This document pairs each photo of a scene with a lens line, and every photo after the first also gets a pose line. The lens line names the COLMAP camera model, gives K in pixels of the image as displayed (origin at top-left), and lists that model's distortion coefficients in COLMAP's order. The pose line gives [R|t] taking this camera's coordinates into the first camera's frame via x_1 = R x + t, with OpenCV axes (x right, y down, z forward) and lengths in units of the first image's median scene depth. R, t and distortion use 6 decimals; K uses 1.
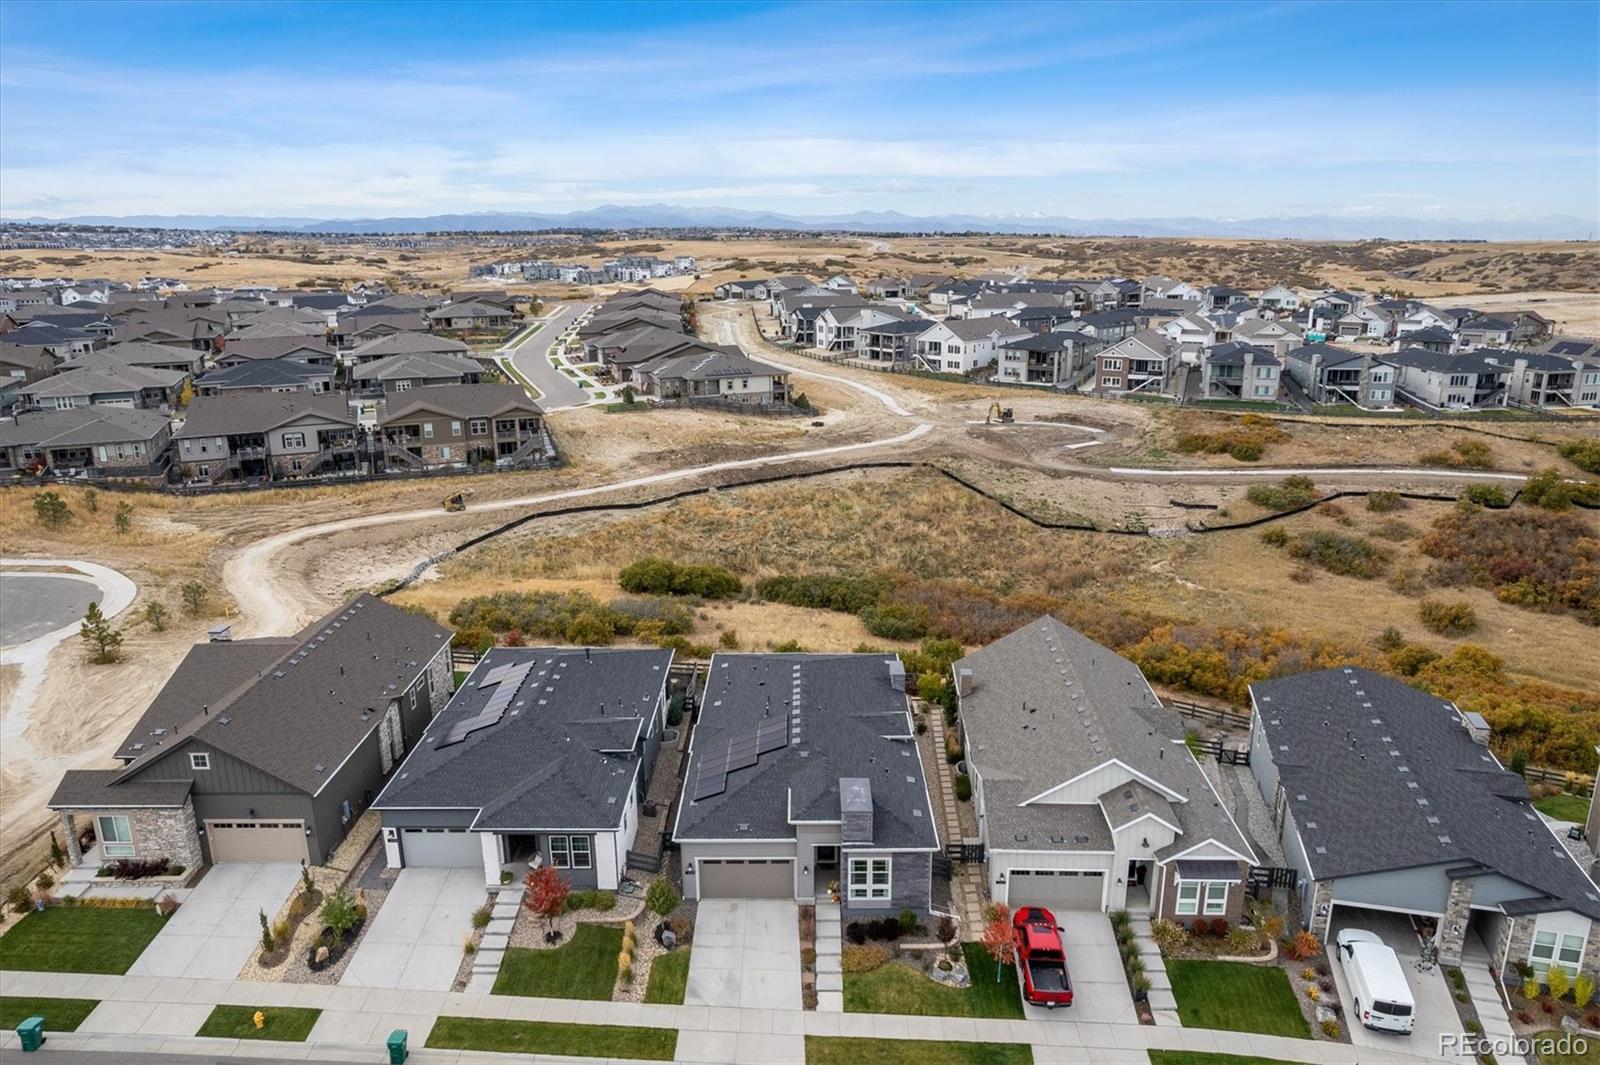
lens RADIAL K [[1068.8, 0, 808.3], [0, 1068.8, 538.8], [0, 0, 1]] dist [-0.043227, -0.001903]
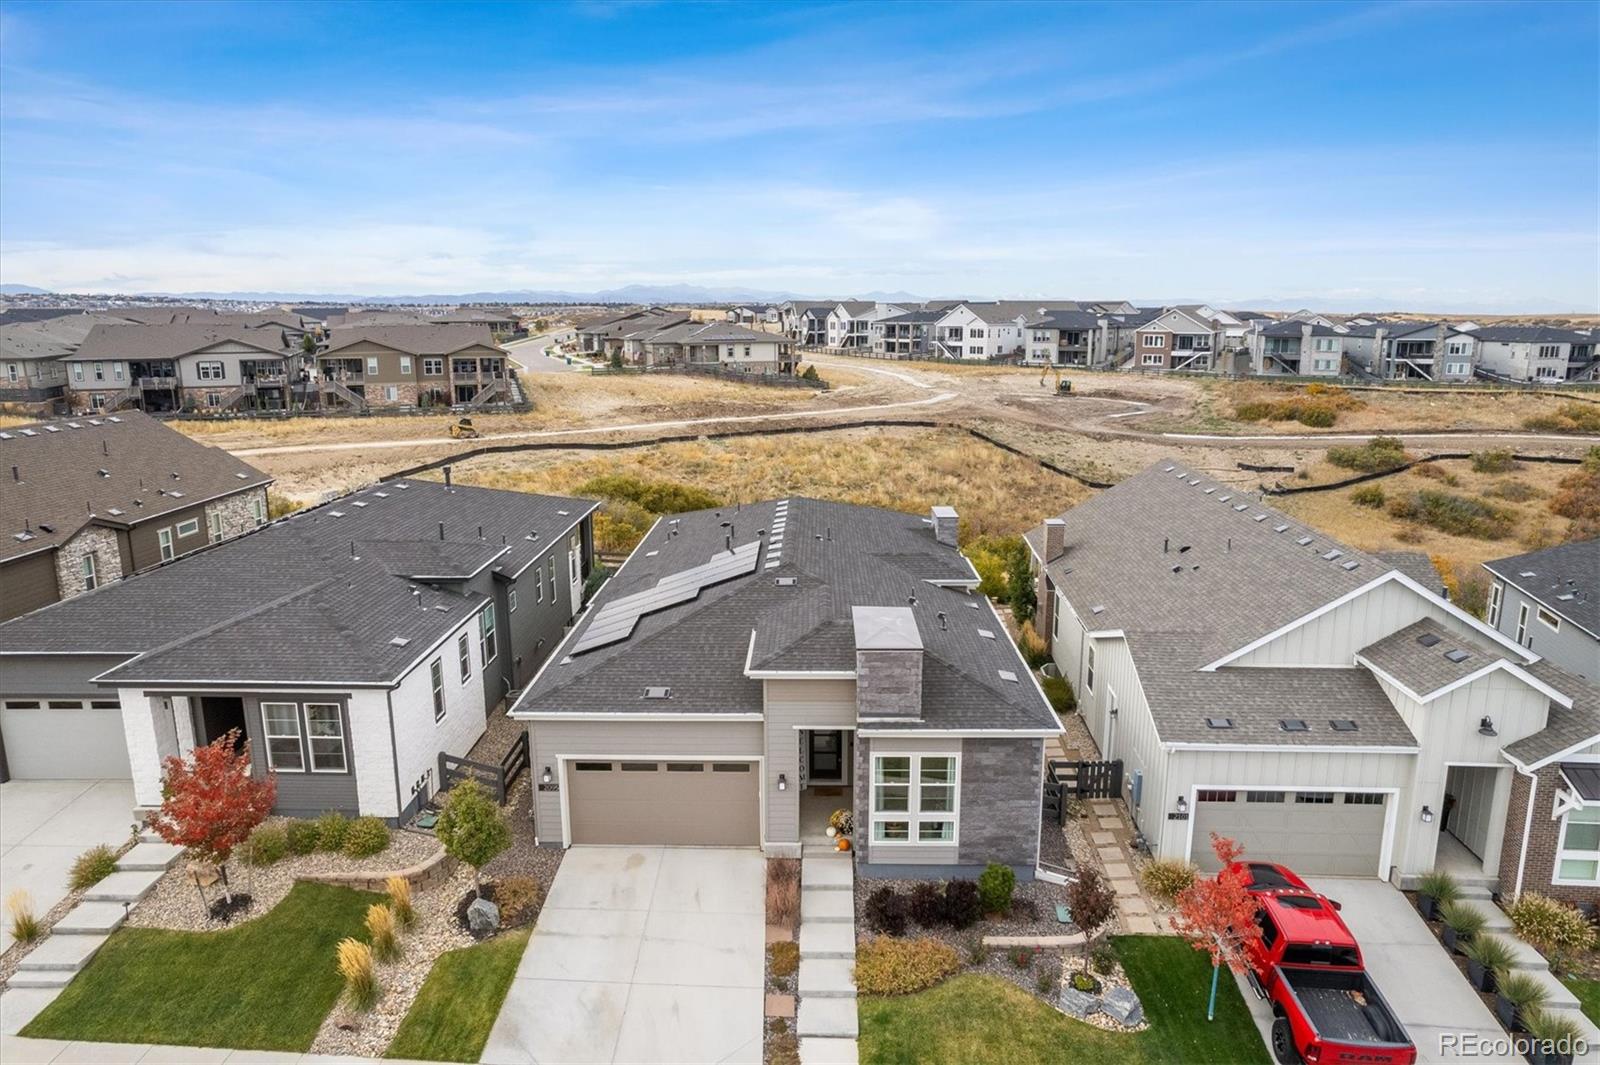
lens RADIAL K [[1033.9, 0, 807.4], [0, 1033.9, 526.6], [0, 0, 1]] dist [-0.064192, 0.055556]
pose [[0.999884, 0.007037, -0.013499, 0.005611], [-0.007982, 0.997426, -0.071261, 0.087408], [0.012963, 0.071360, 0.997366, 0.200245]]
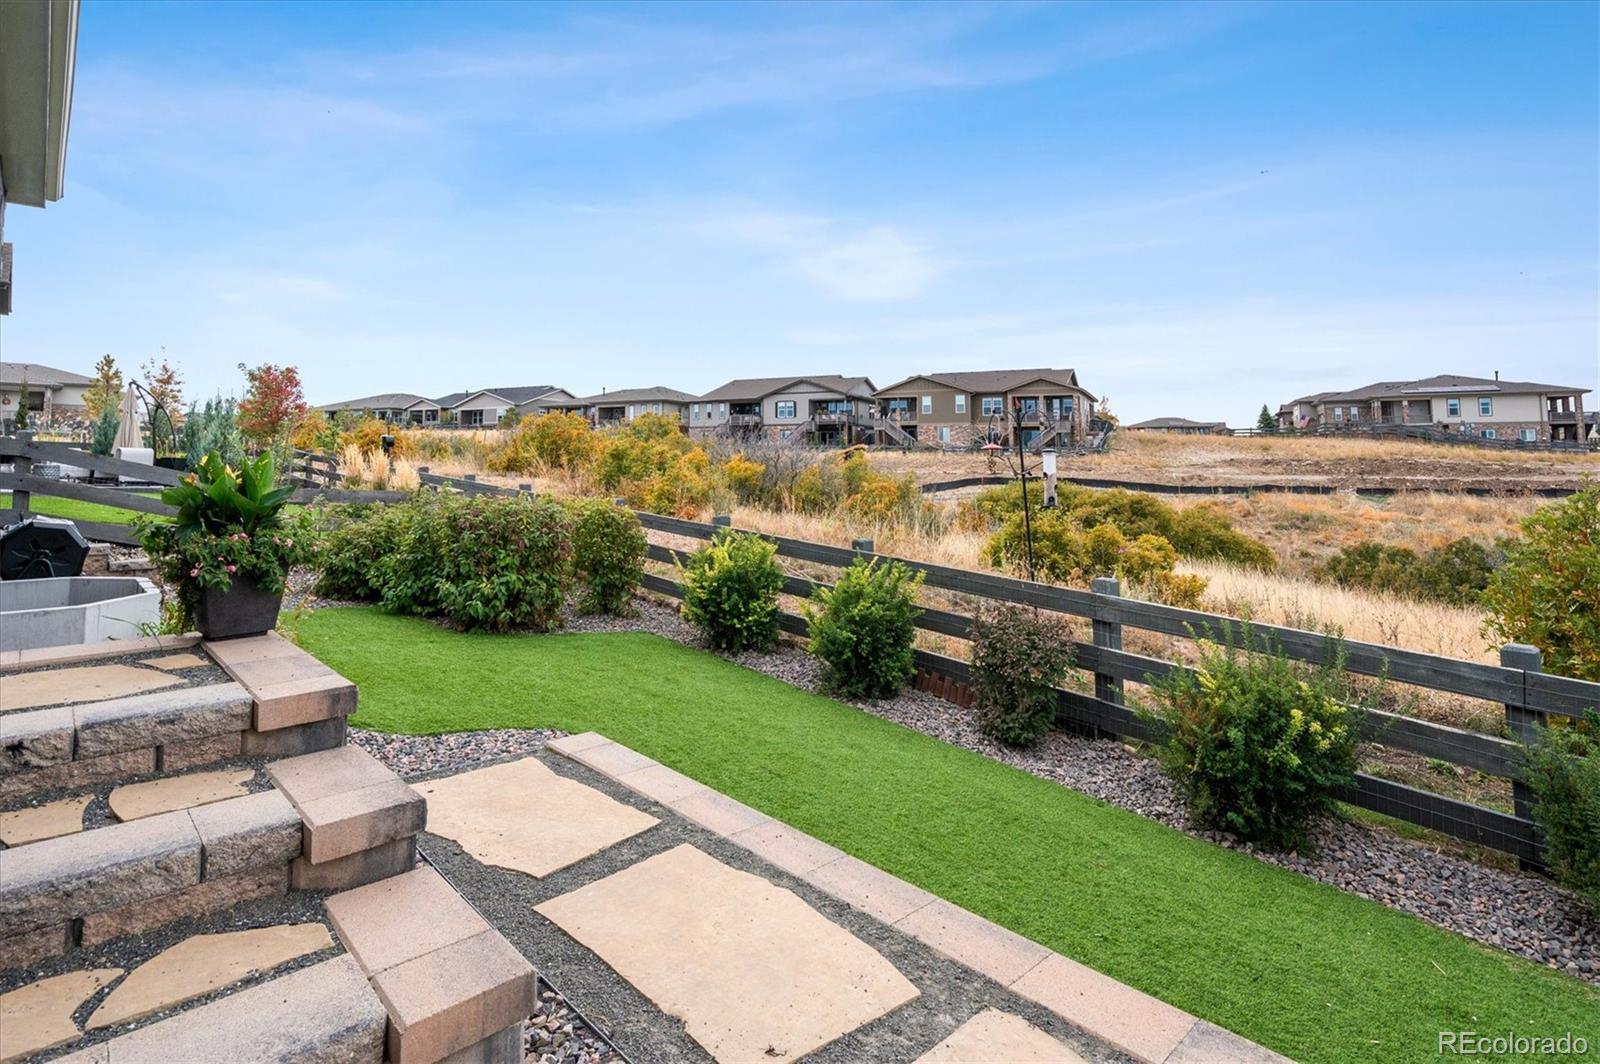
lens RADIAL K [[830.9, 0, 780.8], [0, 830.9, 394.3], [0, 0, 1]] dist [0.001122, 0.000920]
pose [[0.669889, -0.056198, -0.740332, 0.034527], [-0.206272, 0.943790, -0.258287, 0.078701], [0.713233, 0.325733, 0.620642, 0.557179]]
